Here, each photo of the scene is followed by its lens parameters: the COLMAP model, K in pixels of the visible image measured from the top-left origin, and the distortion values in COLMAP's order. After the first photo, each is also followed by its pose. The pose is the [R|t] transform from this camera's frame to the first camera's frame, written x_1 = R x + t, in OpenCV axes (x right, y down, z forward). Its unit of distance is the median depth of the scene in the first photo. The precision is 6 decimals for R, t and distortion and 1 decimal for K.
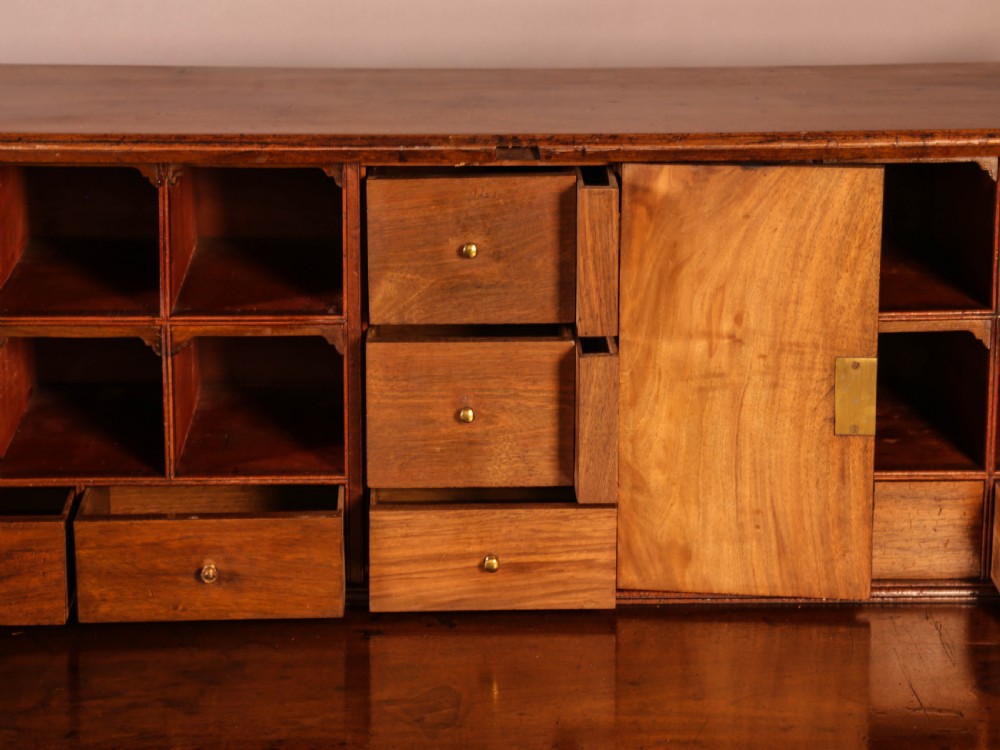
lens RADIAL K [[3091.1, 0, 494.9], [0, 3091.1, 365.7], [0, 0, 1]] dist [0.561223, 0.000000]
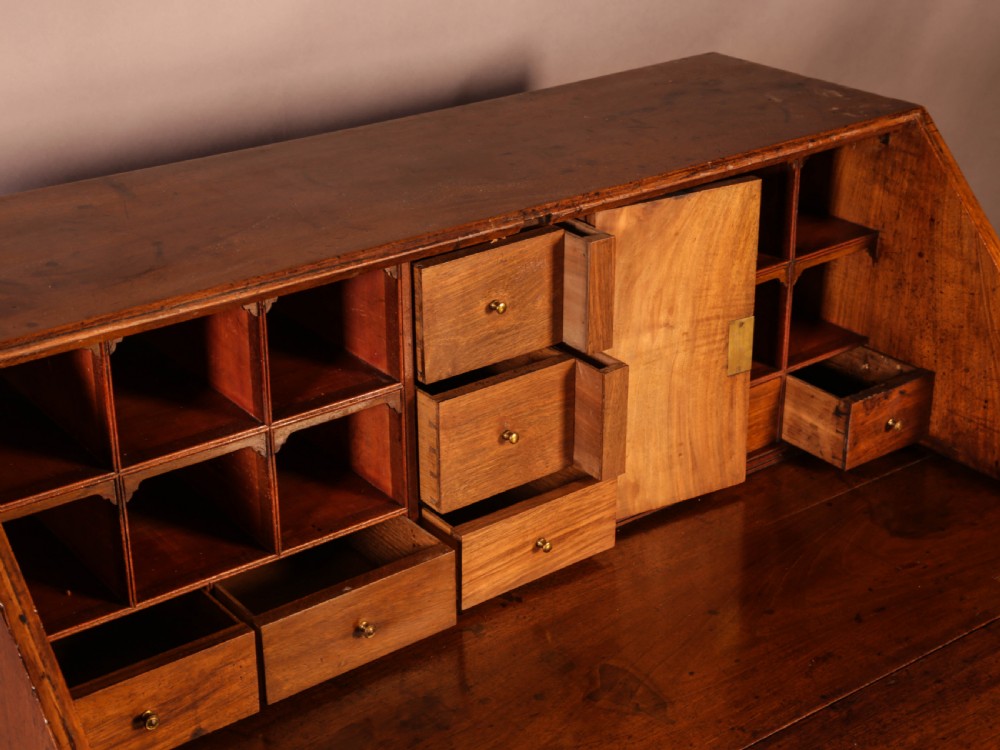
lens RADIAL K [[1694.5, 0, 521.3], [0, 1694.5, 375.2], [0, 0, 1]] dist [0.157294, 0.000000]
pose [[0.807490, -0.249249, 0.534636, -0.358667], [0.152261, 0.963701, 0.219312, -0.154368], [-0.569892, -0.095688, 0.816129, 0.453088]]
